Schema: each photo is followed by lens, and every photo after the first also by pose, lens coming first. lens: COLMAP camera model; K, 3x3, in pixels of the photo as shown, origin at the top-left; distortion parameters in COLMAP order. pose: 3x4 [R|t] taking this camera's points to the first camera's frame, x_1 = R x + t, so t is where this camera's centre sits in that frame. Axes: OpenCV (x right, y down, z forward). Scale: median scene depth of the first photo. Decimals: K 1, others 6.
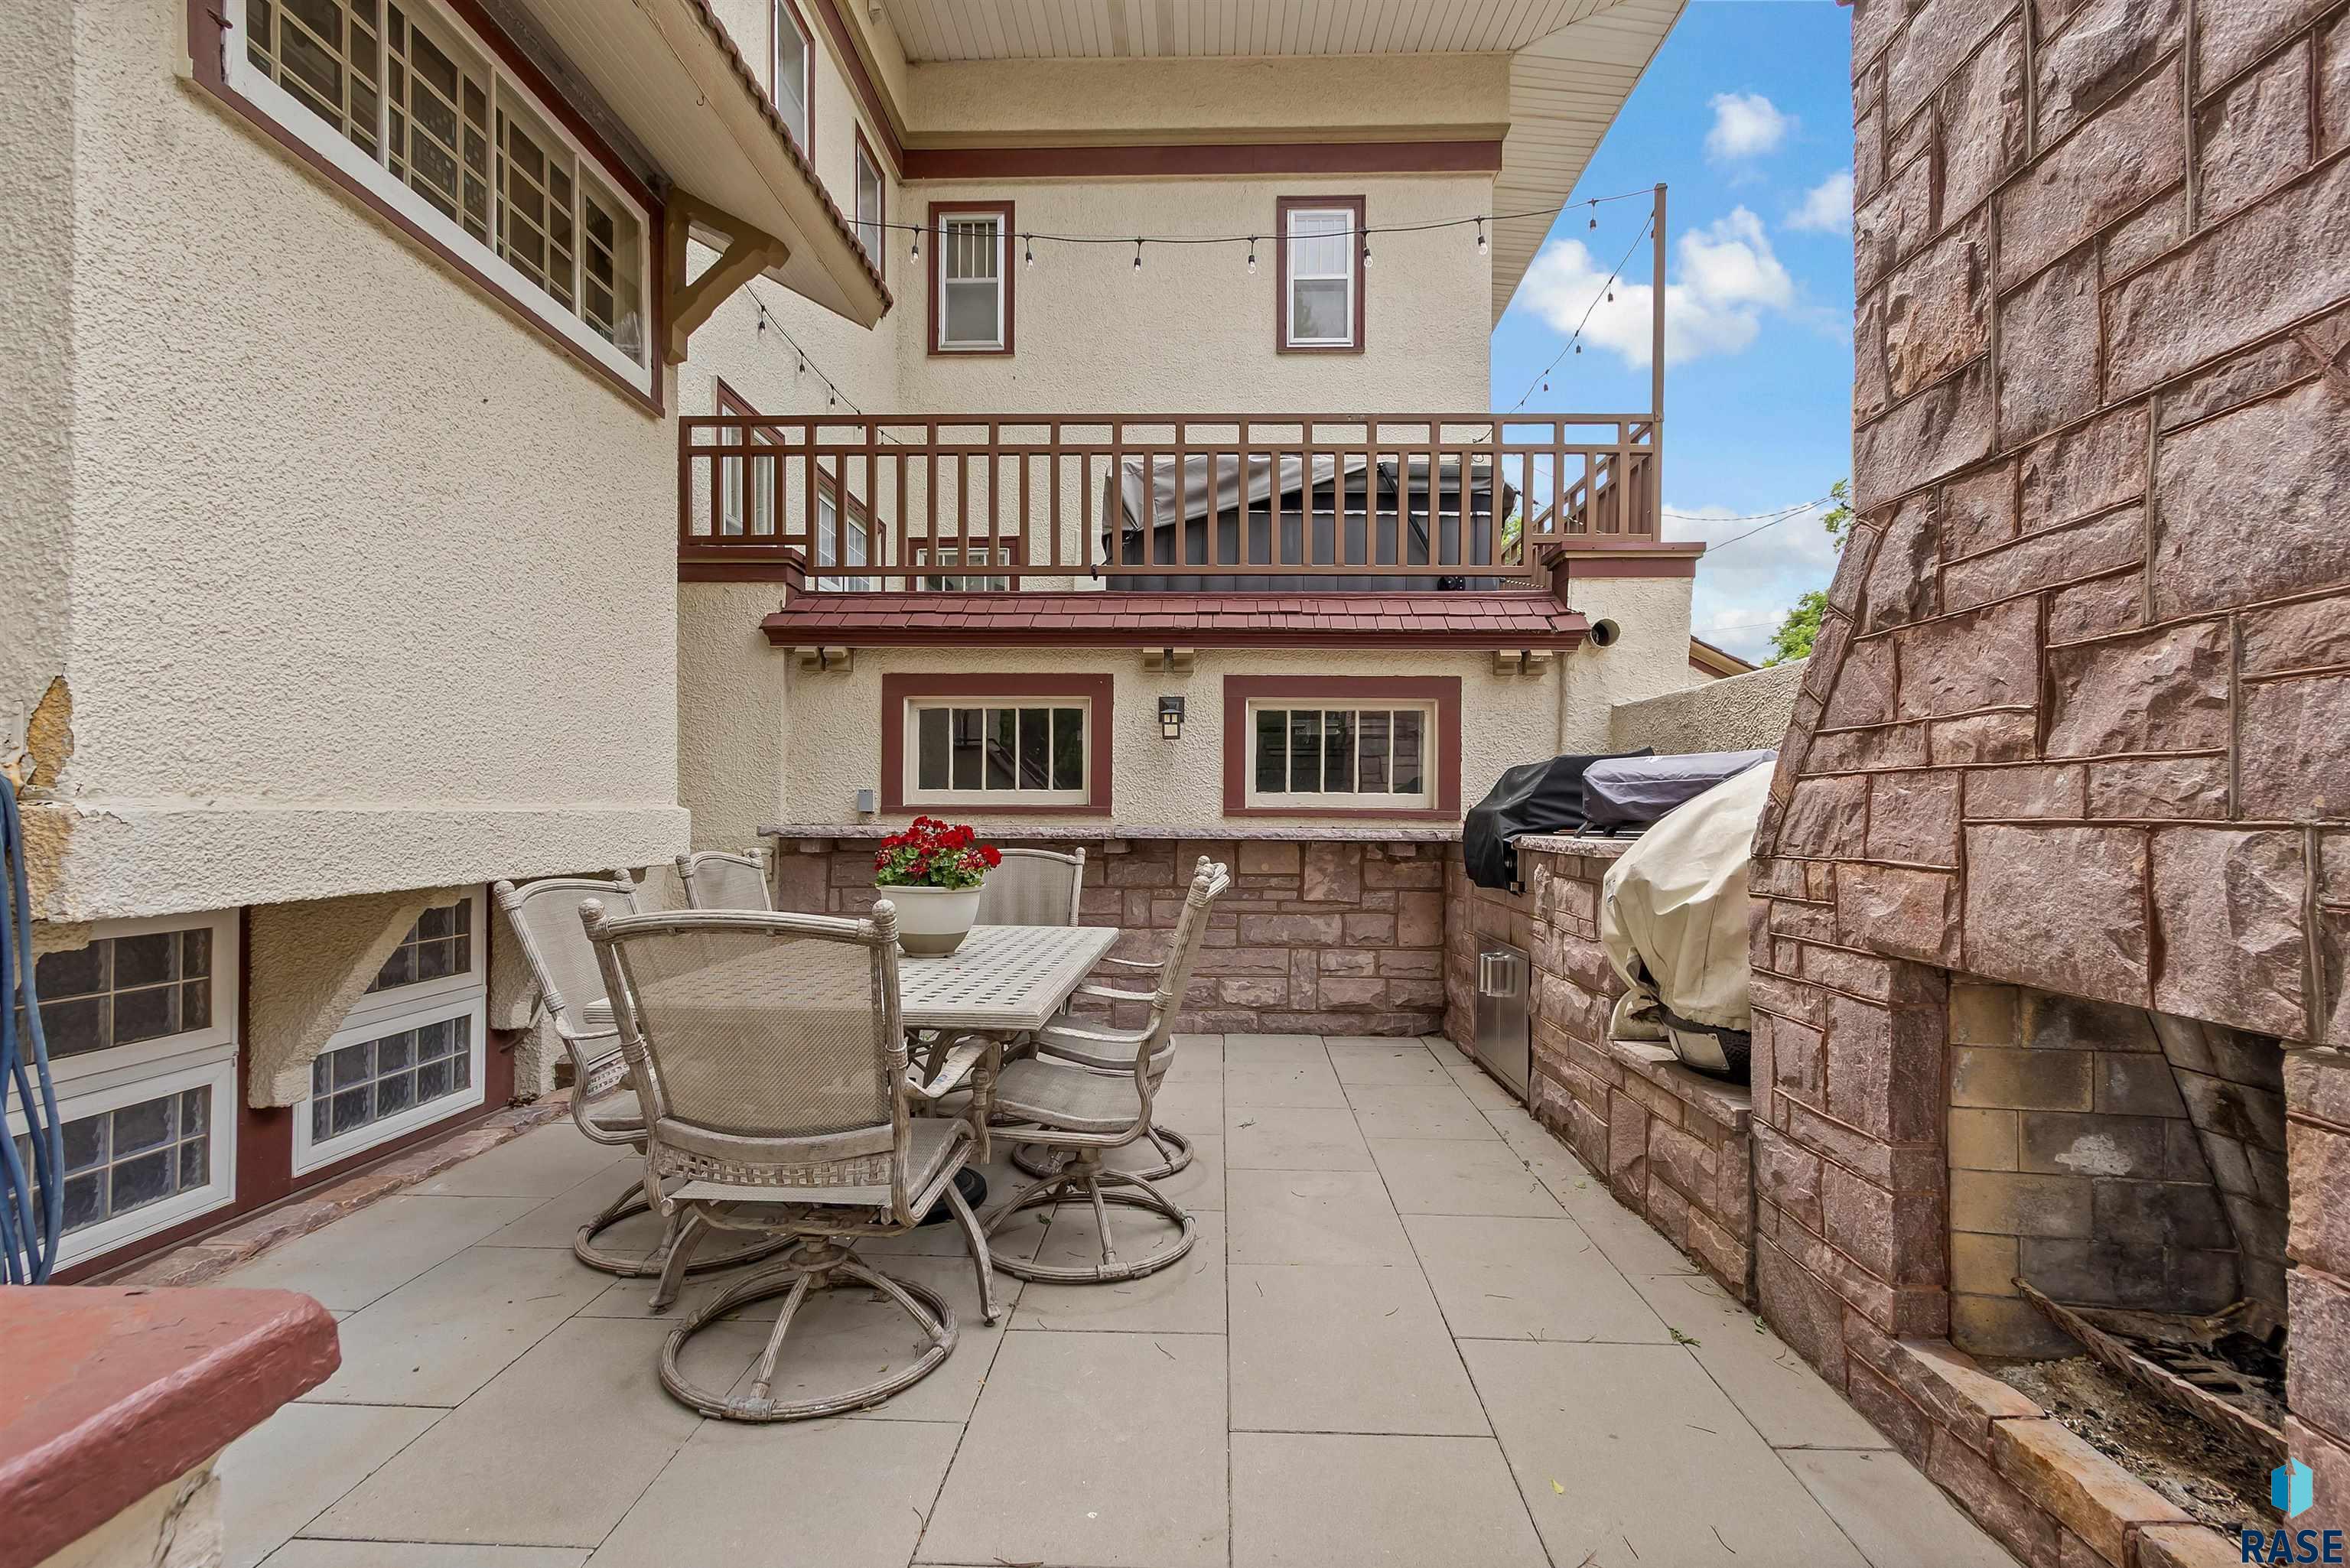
lens RADIAL K [[1101.4, 0, 1173.2], [0, 1101.4, 803.4], [0, 0, 1]] dist [0.005387, 0.000739]
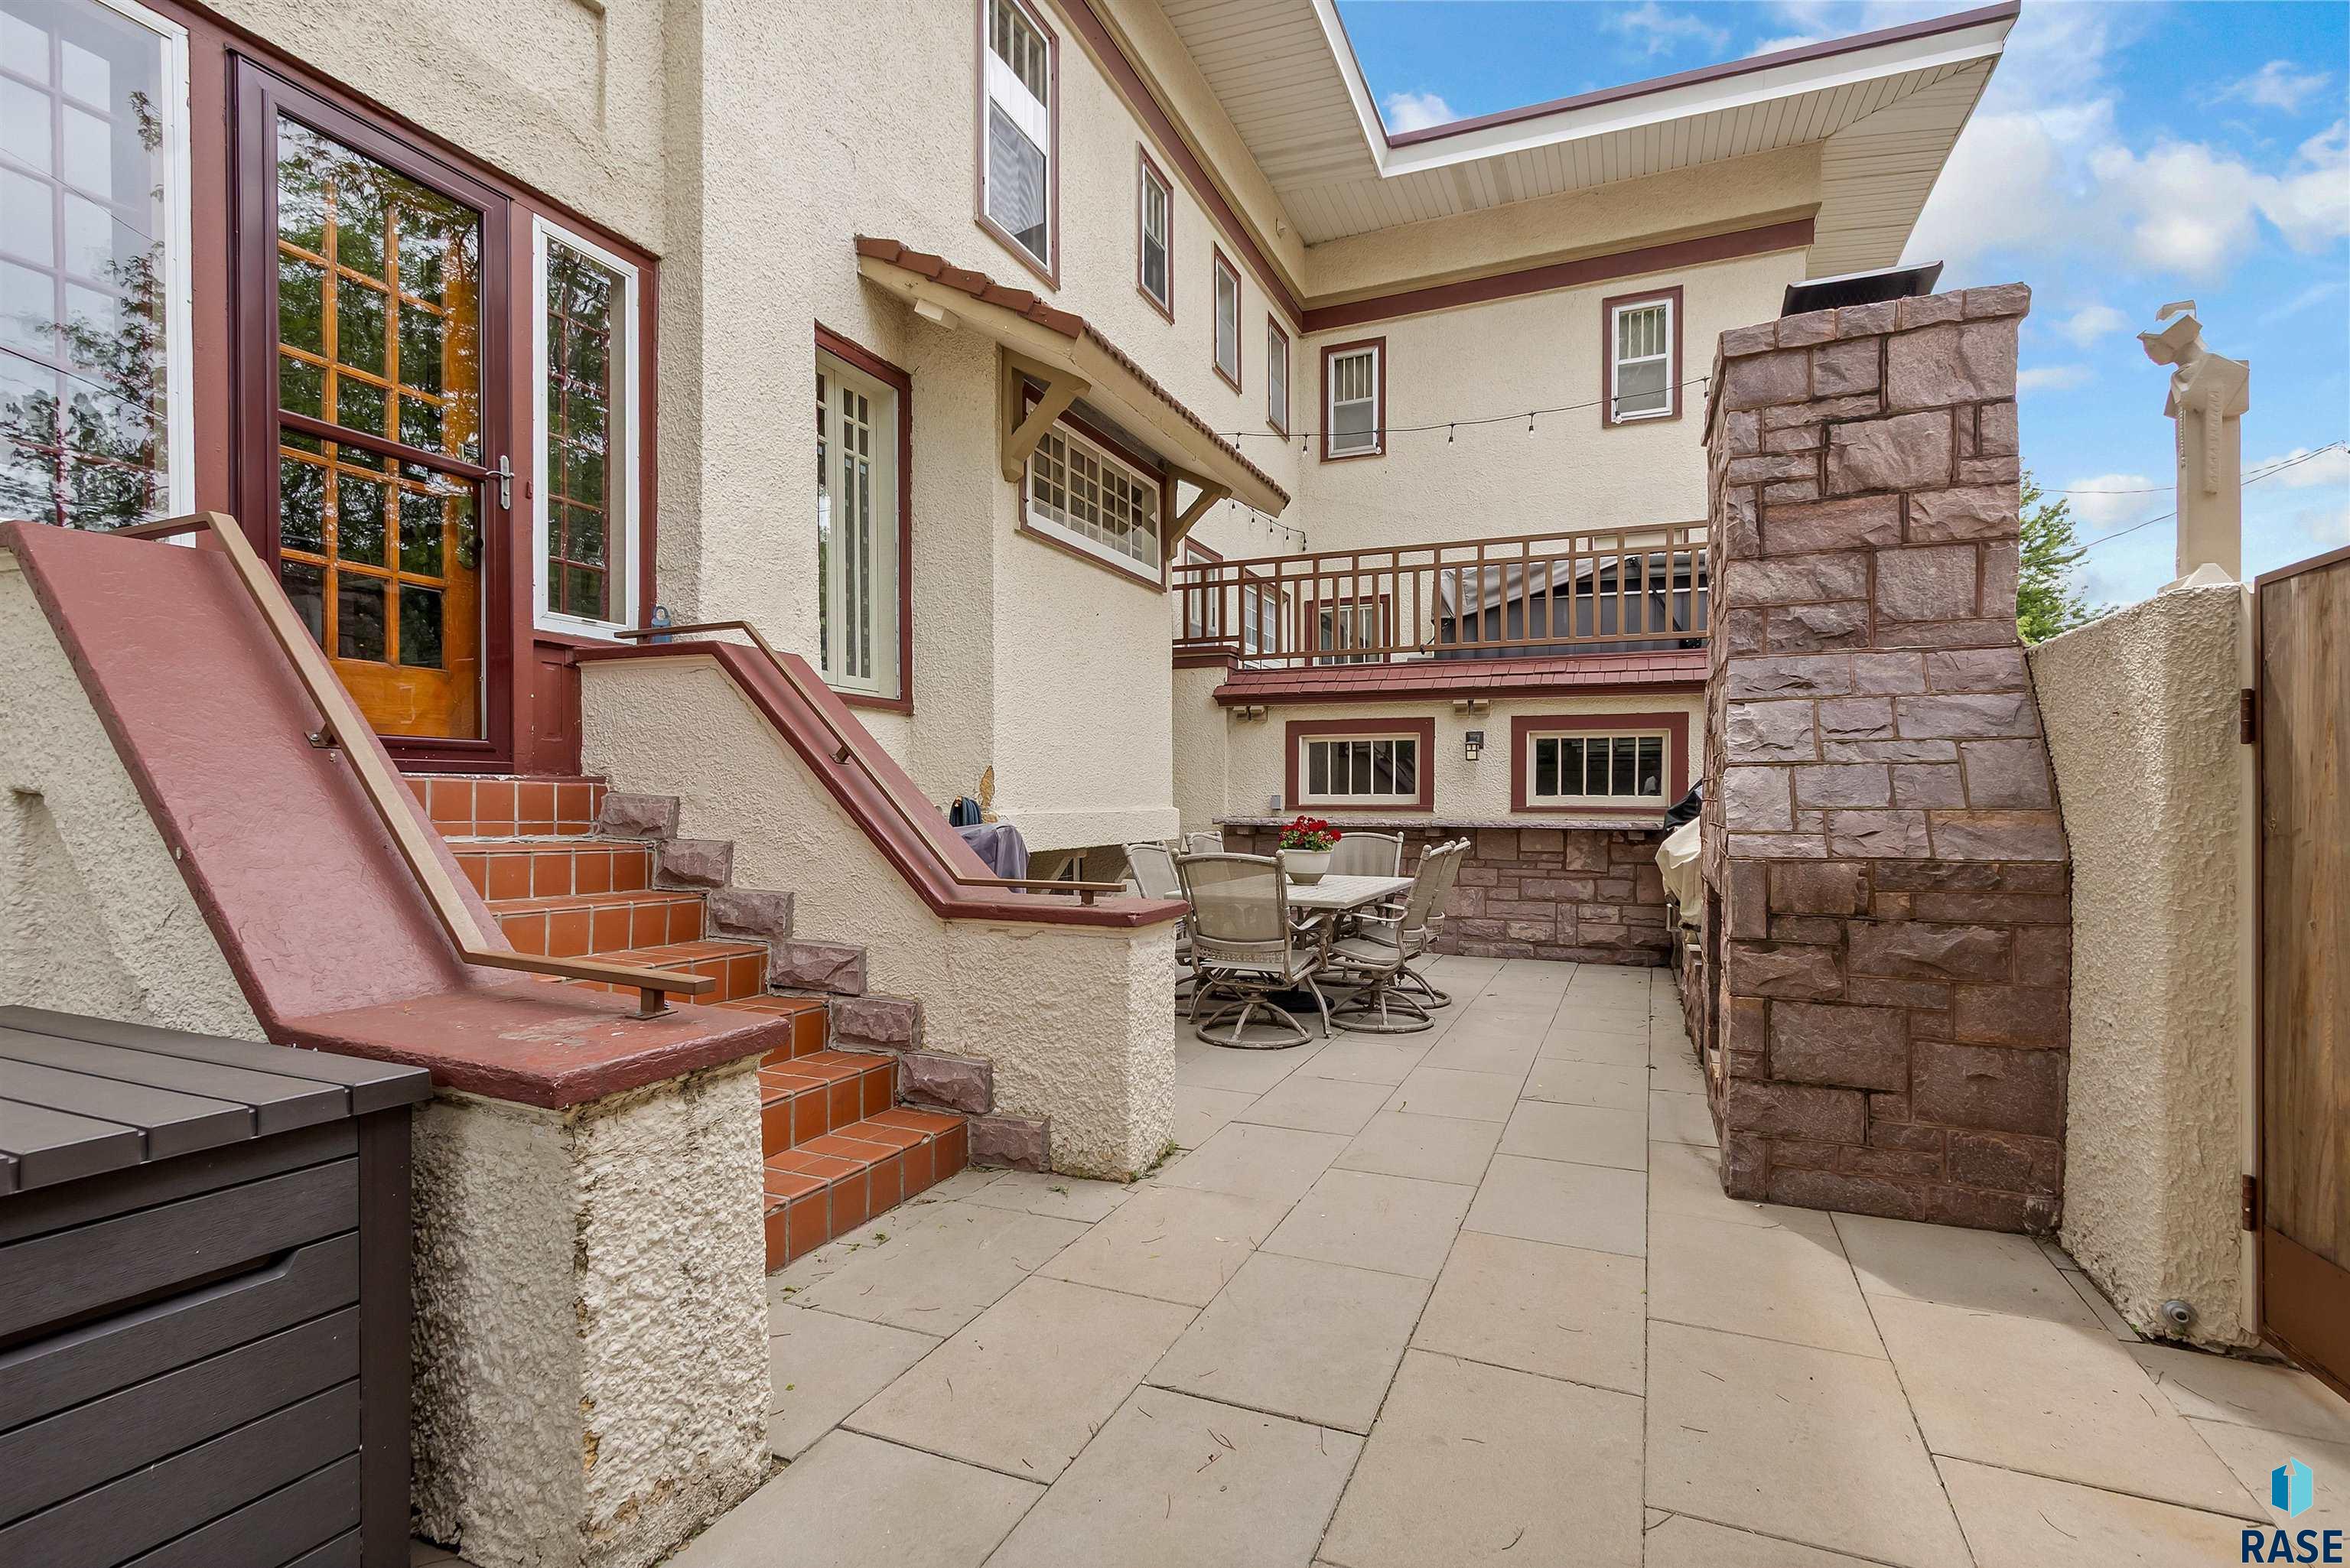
lens RADIAL K [[1101.4, 0, 1173.2], [0, 1101.4, 803.4], [0, 0, 1]] dist [0.005387, 0.000739]
pose [[0.932935, -0.001799, -0.360040, 0.156352], [0.005979, 0.999927, 0.010497, -0.018188], [0.359995, -0.011945, 0.932878, -0.540602]]
